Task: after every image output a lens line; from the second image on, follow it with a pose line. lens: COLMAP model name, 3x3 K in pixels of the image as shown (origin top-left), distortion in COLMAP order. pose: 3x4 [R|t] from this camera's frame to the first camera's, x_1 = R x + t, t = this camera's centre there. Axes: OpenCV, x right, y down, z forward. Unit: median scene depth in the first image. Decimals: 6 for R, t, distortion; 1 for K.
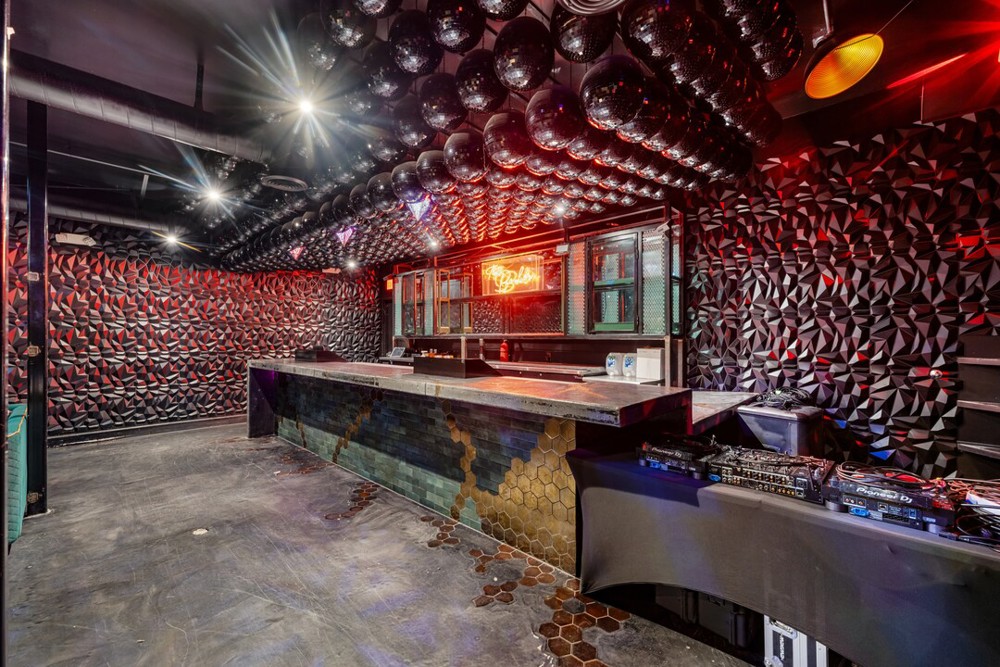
lens RADIAL K [[402.3, 0, 499.0], [0, 402.3, 334.9], [0, 0, 1]] dist [0.006440, 0.000138]
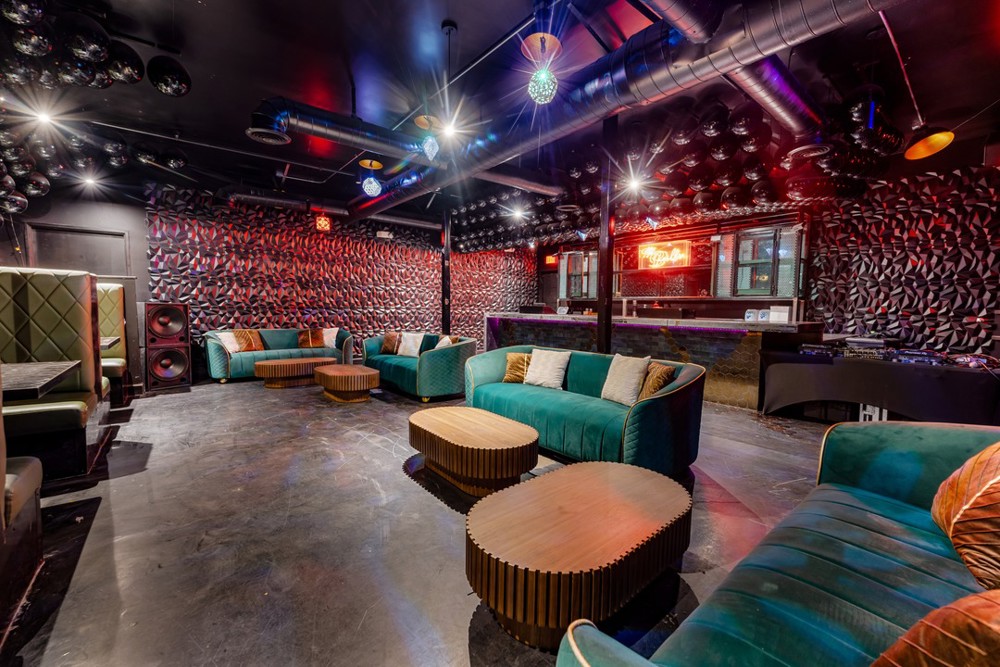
lens RADIAL K [[402.3, 0, 502.4], [0, 402.3, 332.4], [0, 0, 1]] dist [0.006440, 0.000138]
pose [[0.990611, 0.021771, -0.134967, -0.532367], [-0.011697, 0.997116, 0.074989, 0.036084], [0.136210, -0.072707, 0.988008, -0.764981]]
